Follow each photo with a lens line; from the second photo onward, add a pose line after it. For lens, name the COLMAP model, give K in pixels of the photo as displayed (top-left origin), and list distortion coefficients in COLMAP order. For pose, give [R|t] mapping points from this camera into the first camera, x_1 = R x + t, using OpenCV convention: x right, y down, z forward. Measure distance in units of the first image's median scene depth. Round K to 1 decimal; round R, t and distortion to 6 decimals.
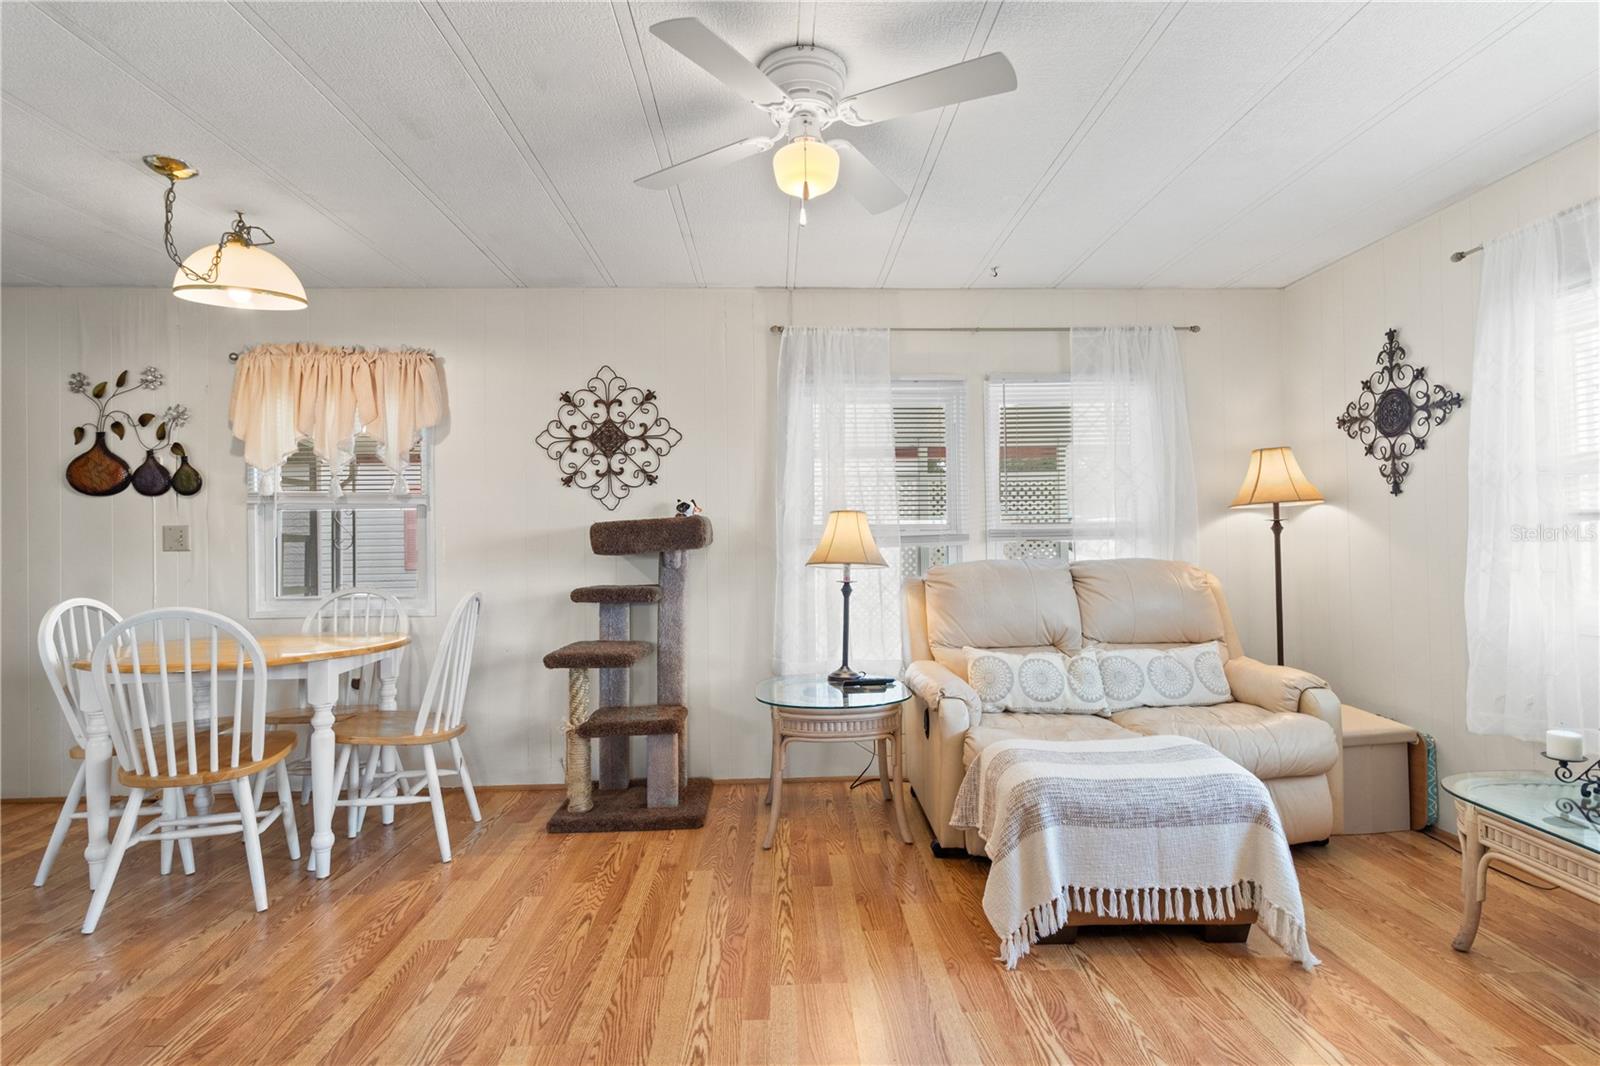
lens RADIAL K [[830.0, 0, 818.1], [0, 830.0, 524.1], [0, 0, 1]] dist [0.000341, 0.001550]
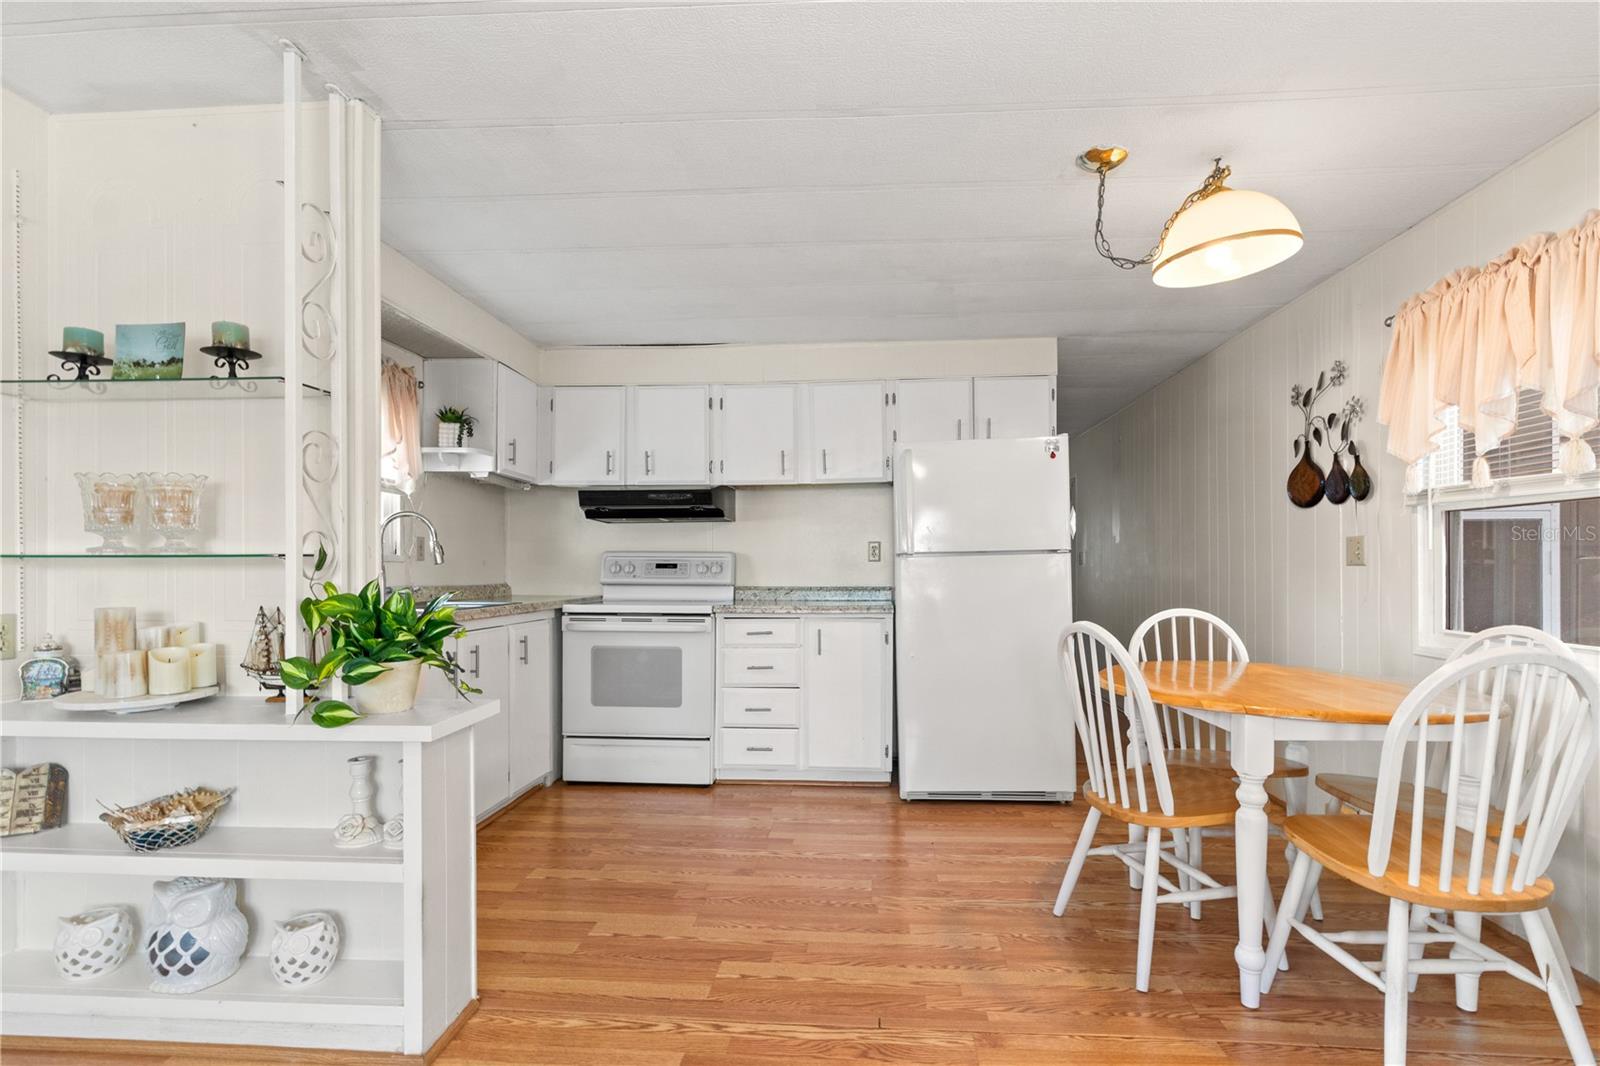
lens RADIAL K [[771.2, 0, 808.0], [0, 771.2, 566.4], [0, 0, 1]] dist [0.004550, -0.000172]
pose [[-0.121833, 0.015178, -0.992434, 0.106360], [0.018695, 0.999741, 0.012995, 0.012876], [0.992374, -0.016970, -0.122086, 0.561500]]
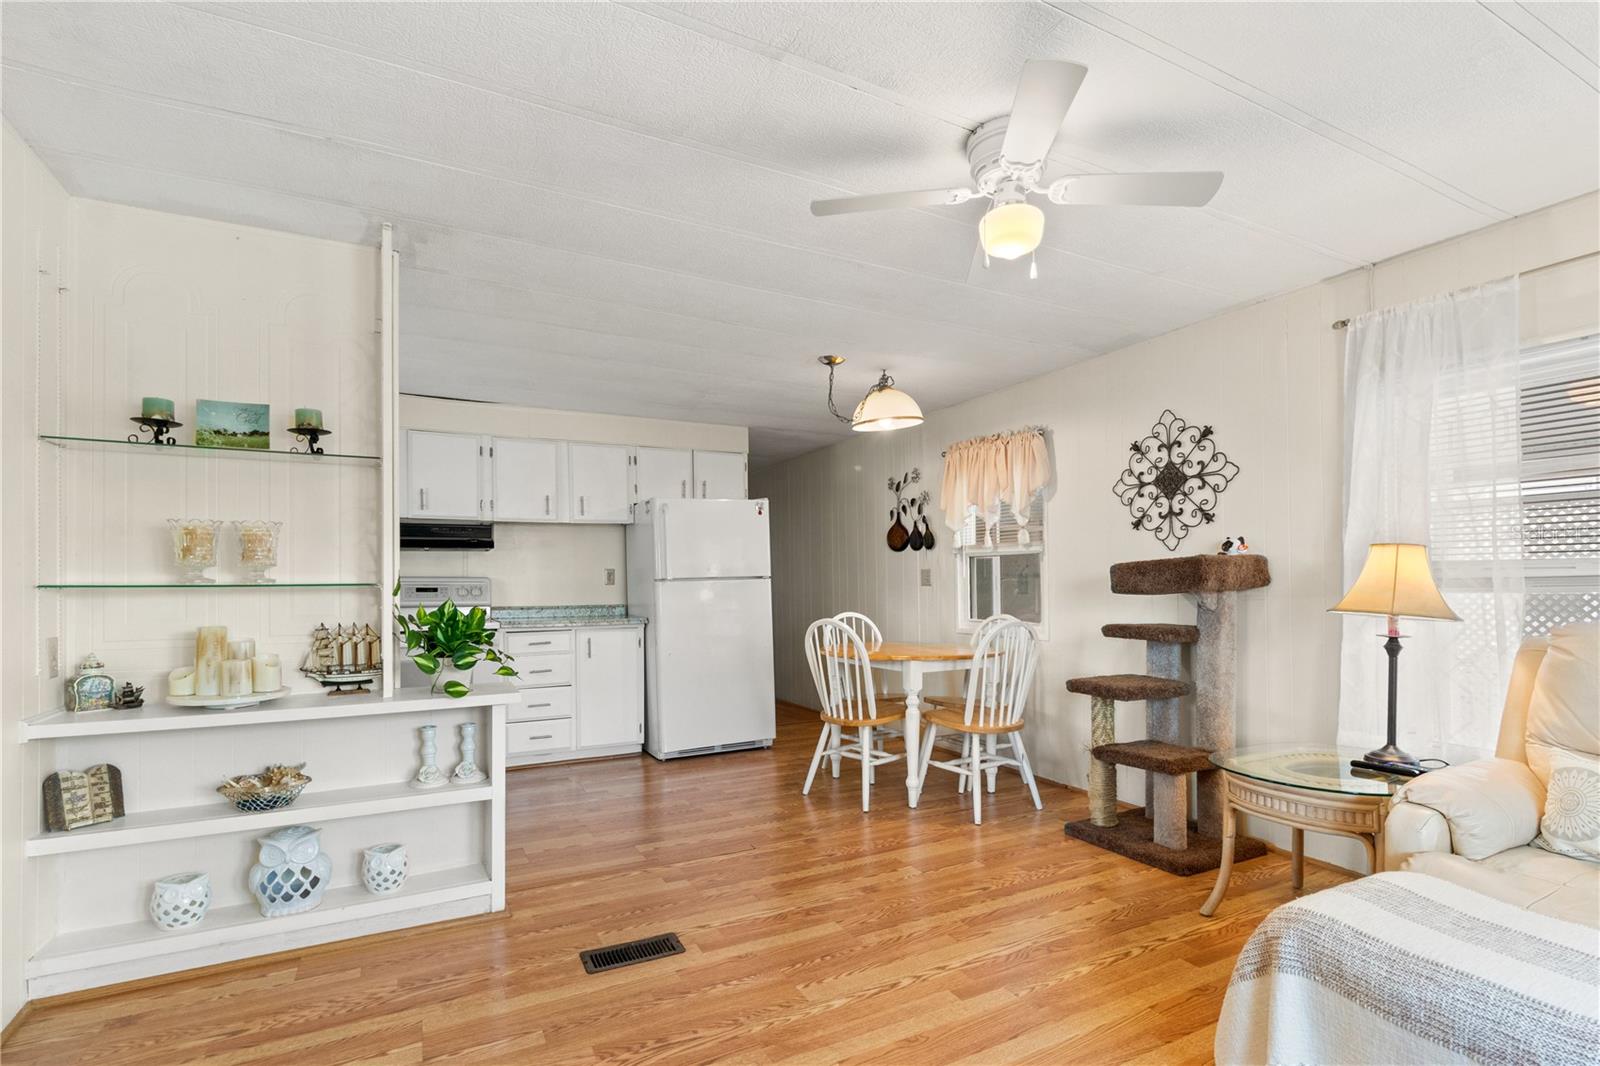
lens RADIAL K [[771.2, 0, 795.9], [0, 771.2, 574.5], [0, 0, 1]] dist [0.004550, -0.000172]
pose [[0.409554, -0.001240, -0.912285, 0.461214], [0.017453, 0.999827, 0.006477, -0.001883], [0.912119, -0.018574, 0.409505, 0.204396]]
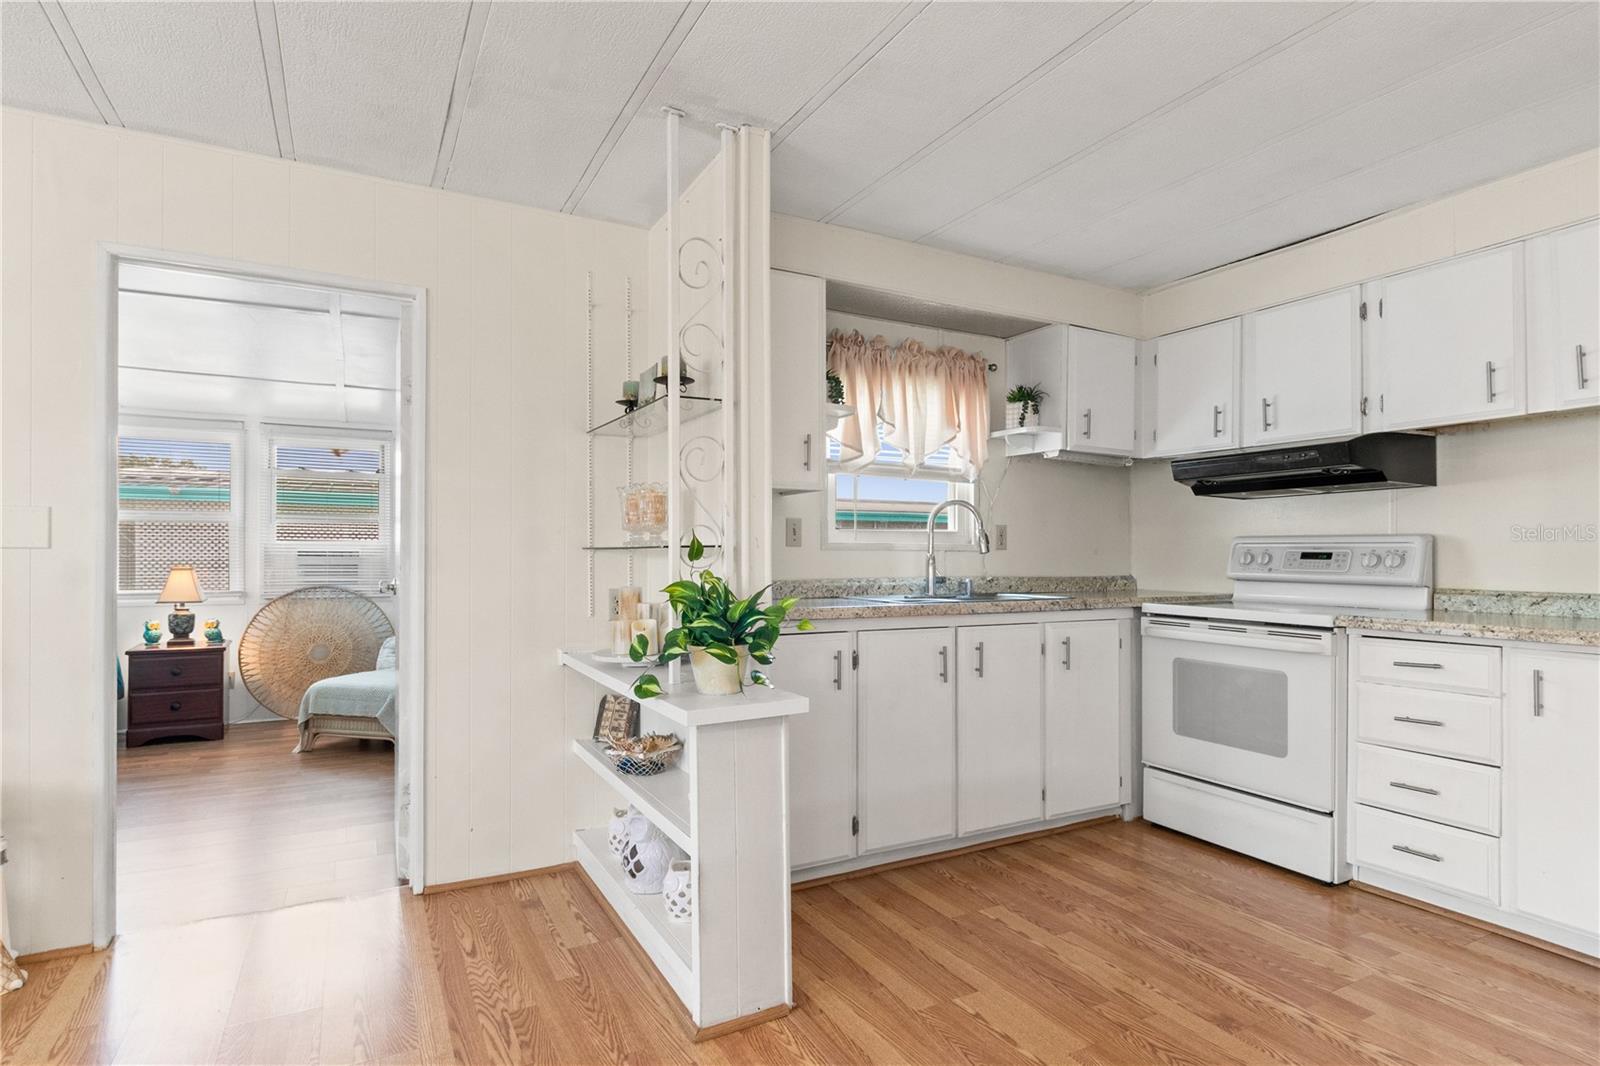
lens RADIAL K [[830.0, 0, 803.8], [0, 830.0, 551.6], [0, 0, 1]] dist [0.000341, 0.001550]
pose [[-0.896461, 0.011833, -0.442964, -0.173853], [0.019098, 0.999746, -0.011945, 0.019600], [0.442710, -0.019168, -0.896460, 0.781028]]
